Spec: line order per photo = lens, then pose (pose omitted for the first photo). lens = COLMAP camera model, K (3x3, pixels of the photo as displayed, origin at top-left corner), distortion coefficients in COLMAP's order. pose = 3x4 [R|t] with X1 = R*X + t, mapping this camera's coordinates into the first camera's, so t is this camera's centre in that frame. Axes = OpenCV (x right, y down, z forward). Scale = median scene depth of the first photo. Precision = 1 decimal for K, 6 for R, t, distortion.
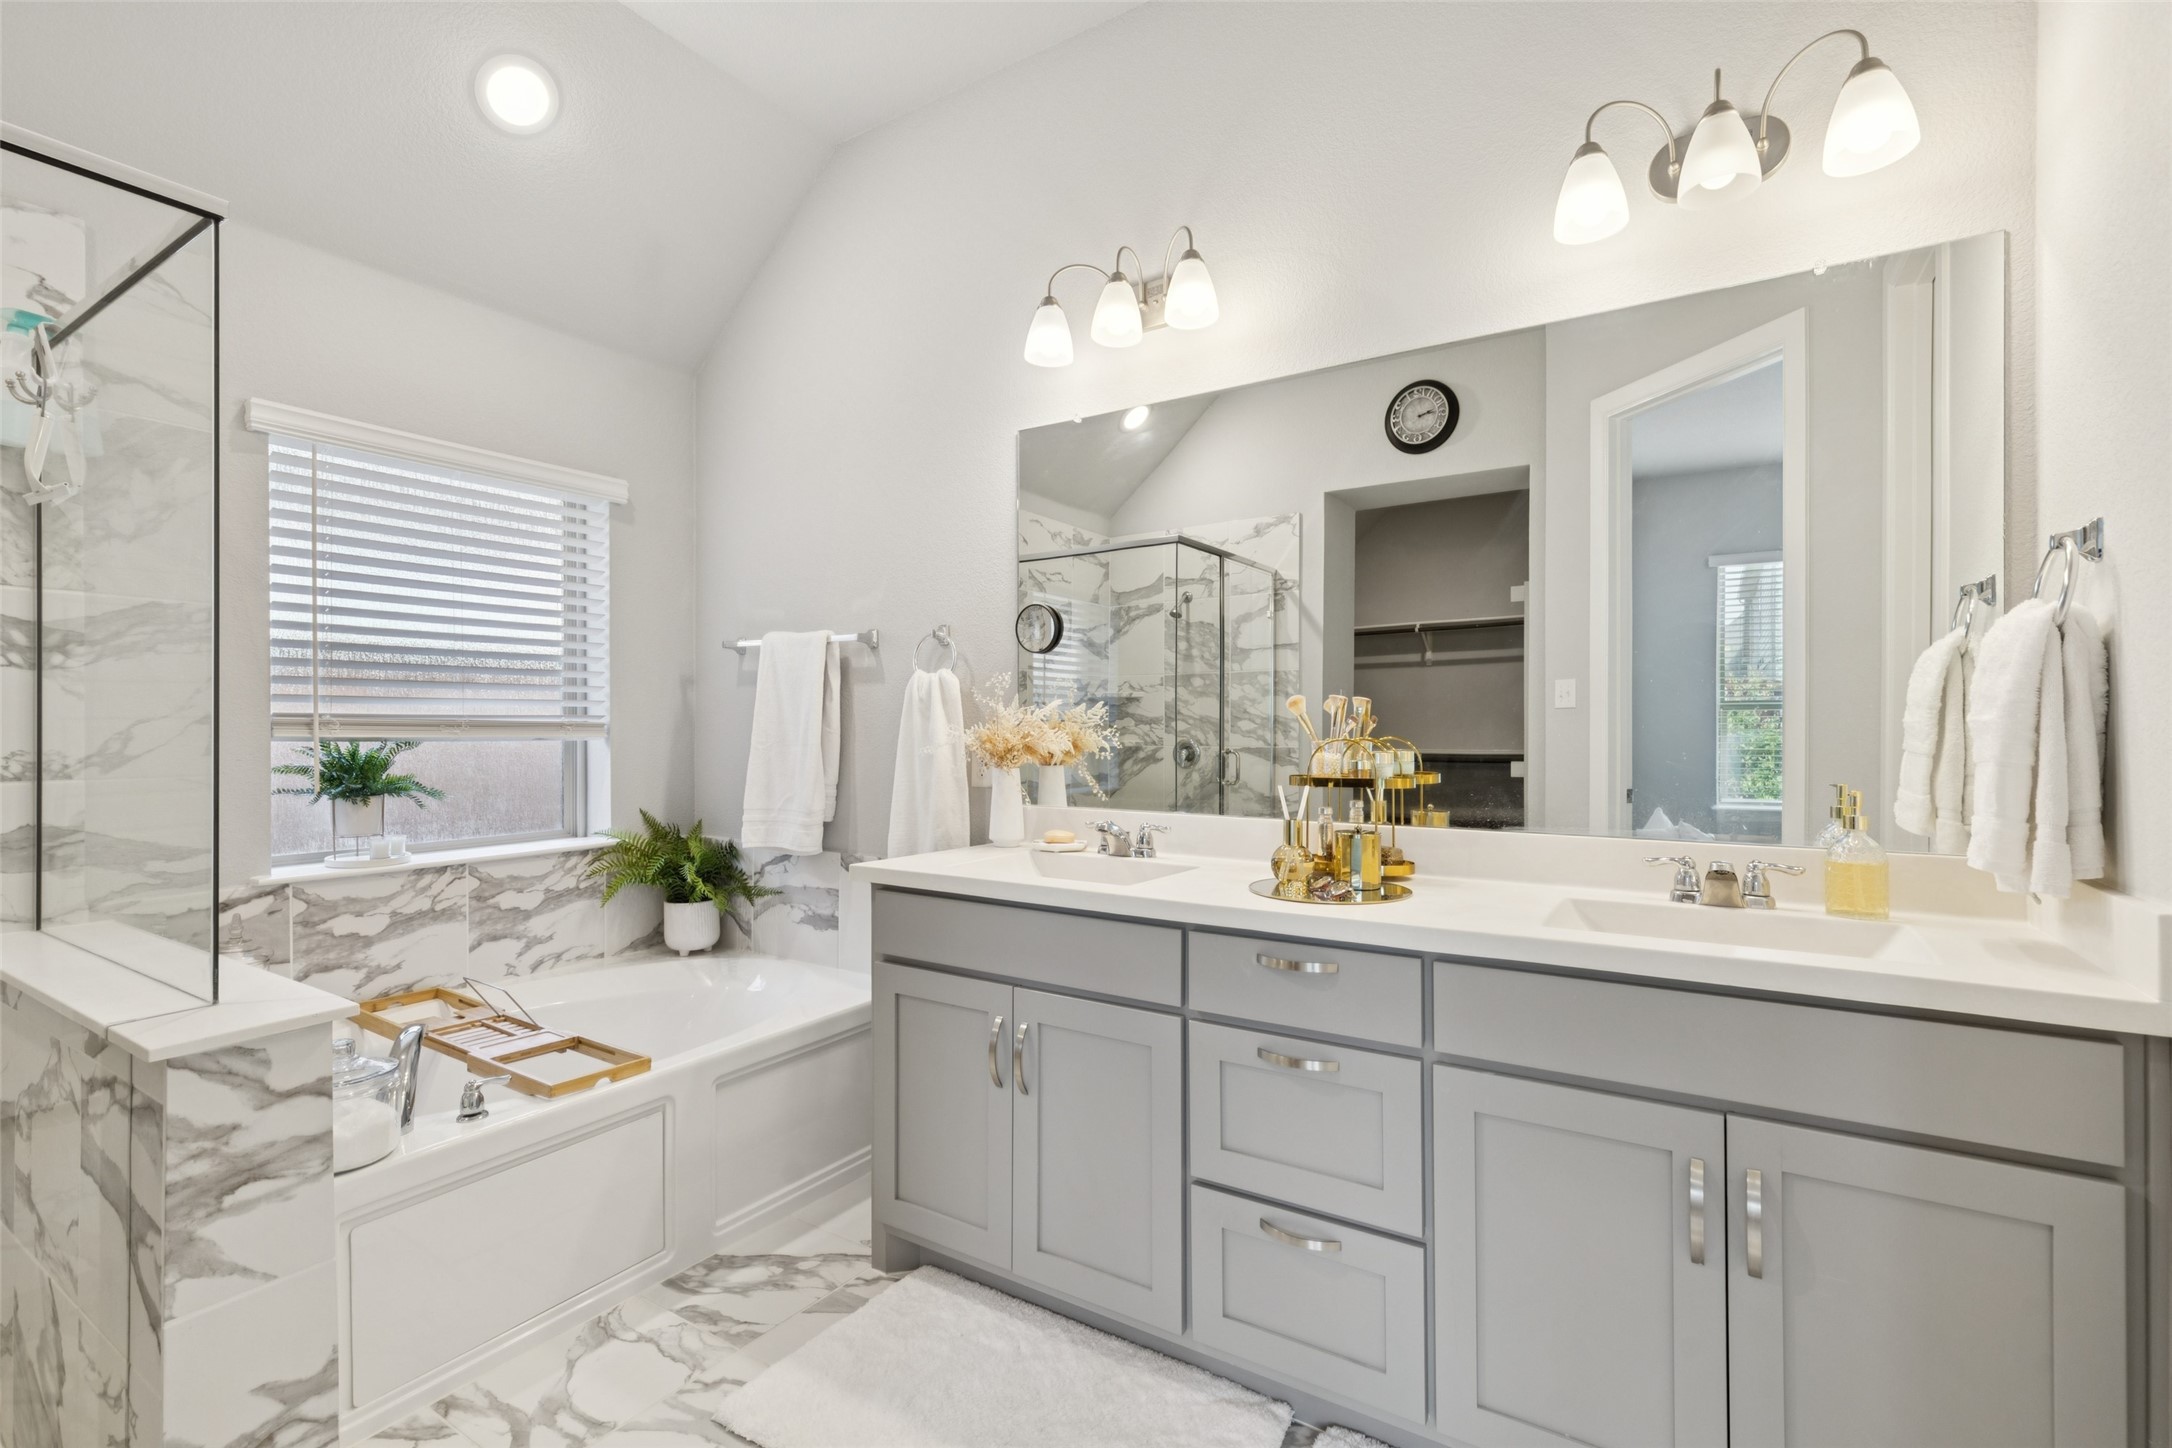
lens RADIAL K [[991.7, 0, 1091.8], [0, 991.7, 719.4], [0, 0, 1]] dist [0.001871, 0.000208]
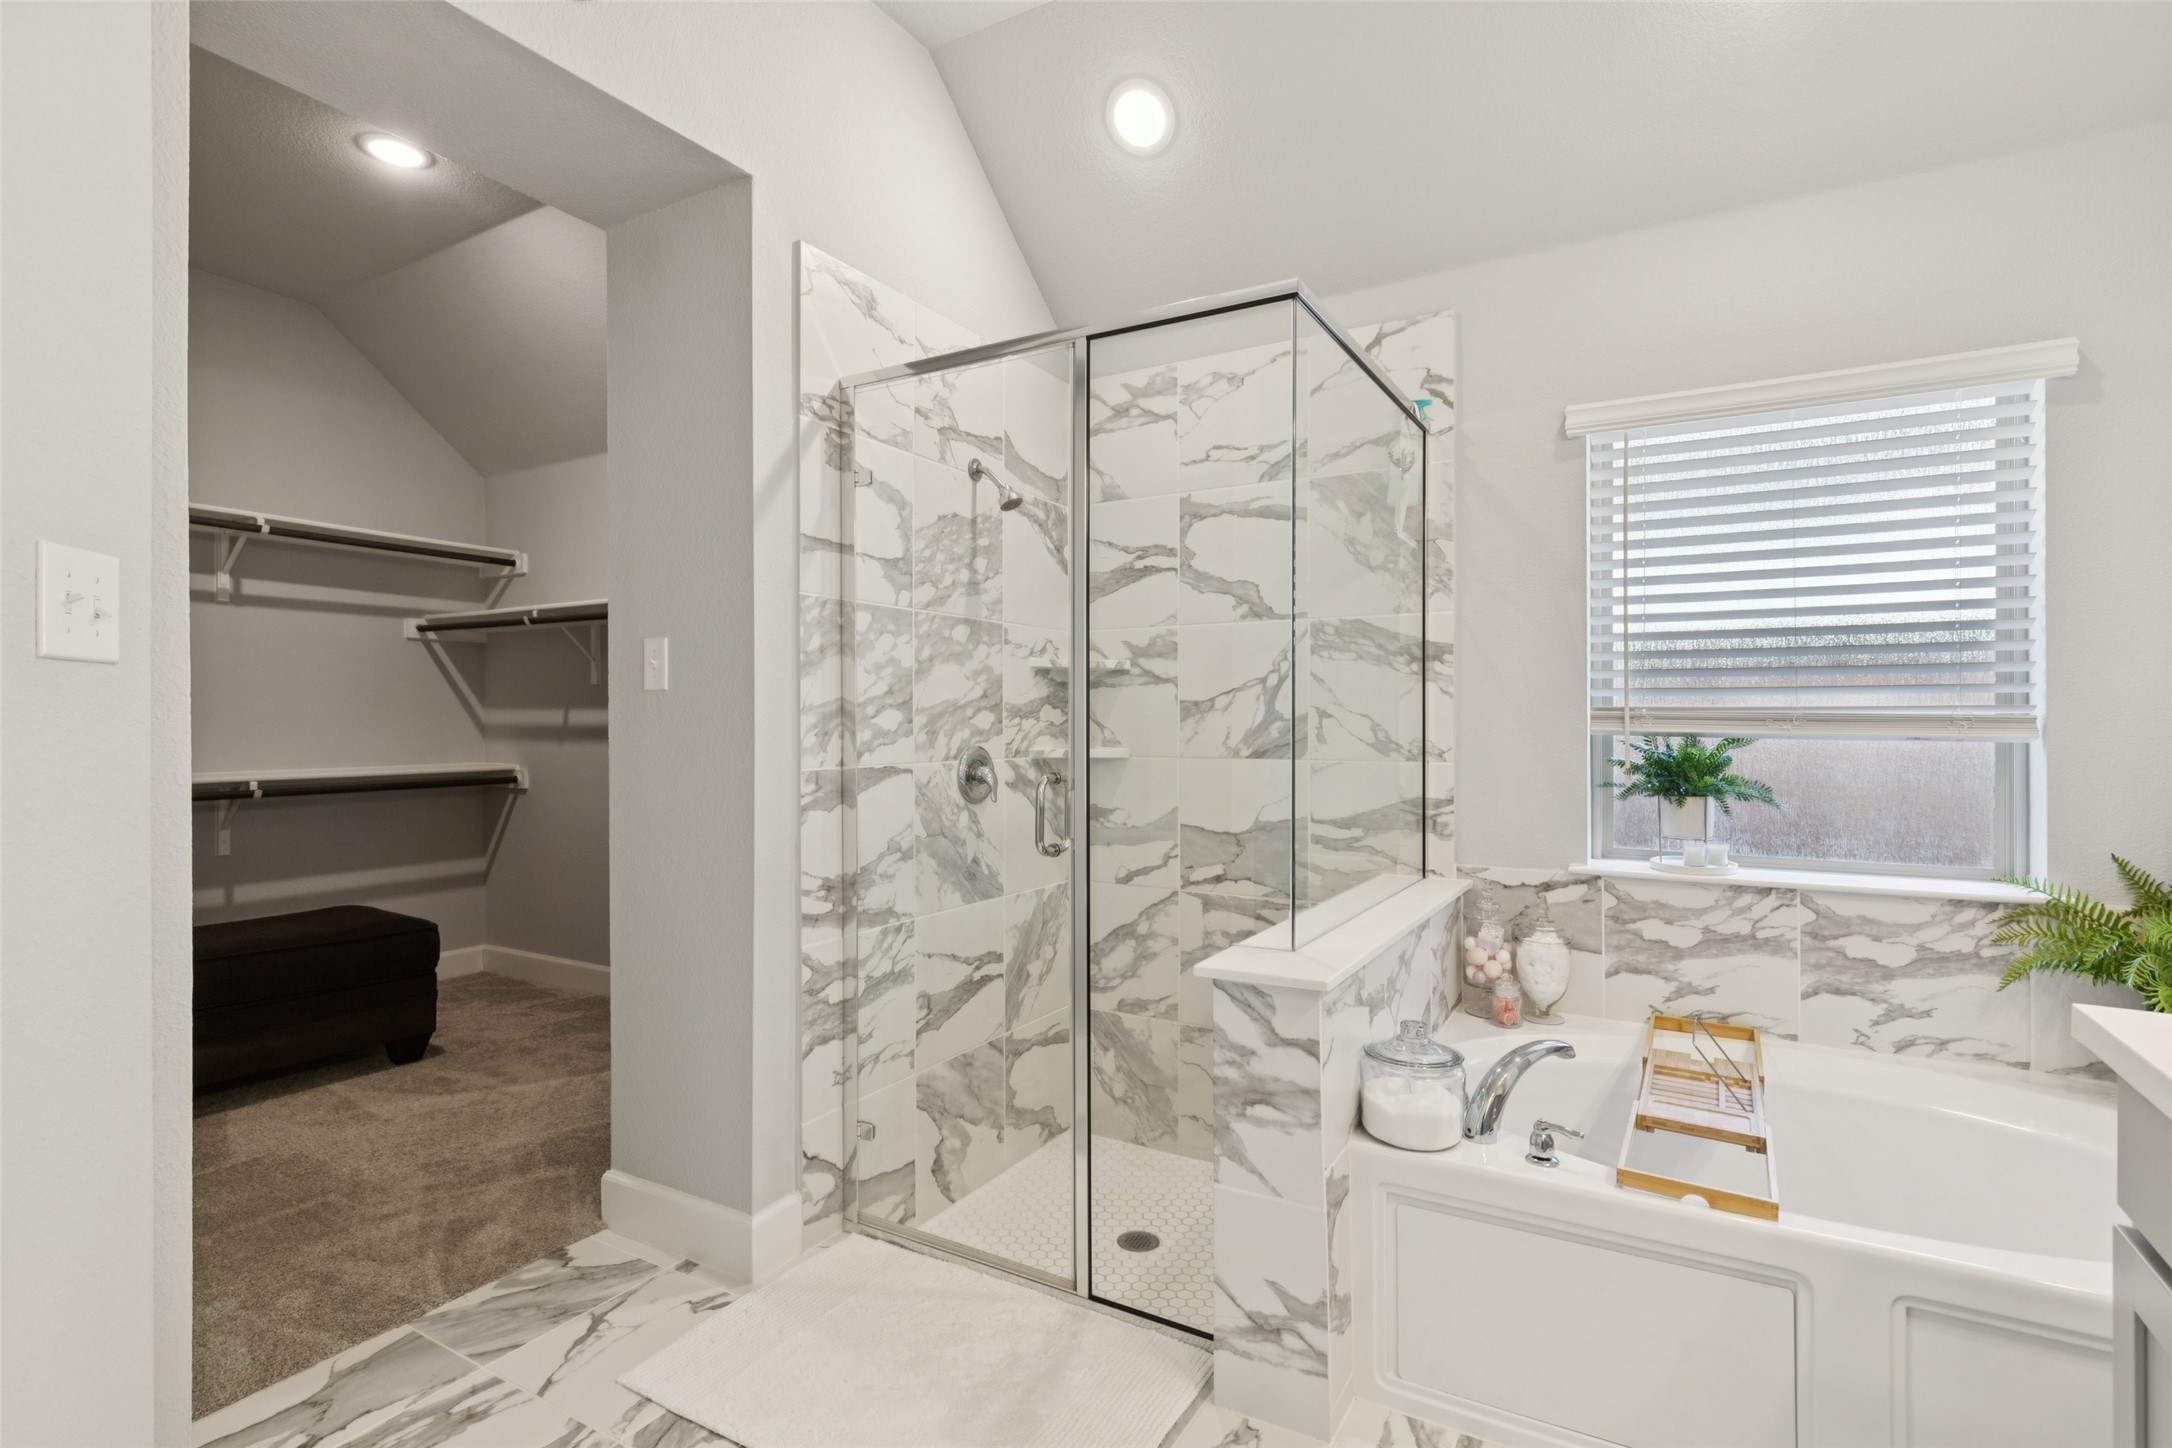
lens RADIAL K [[1043.0, 0, 1083.6], [0, 1043.0, 715.8], [0, 0, 1]] dist [0.001236, 0.000002]
pose [[0.037655, 0.000181, -0.999291, 0.214292], [0.004834, 0.999988, 0.000364, -0.000264], [0.999279, -0.004844, 0.037654, 0.403097]]
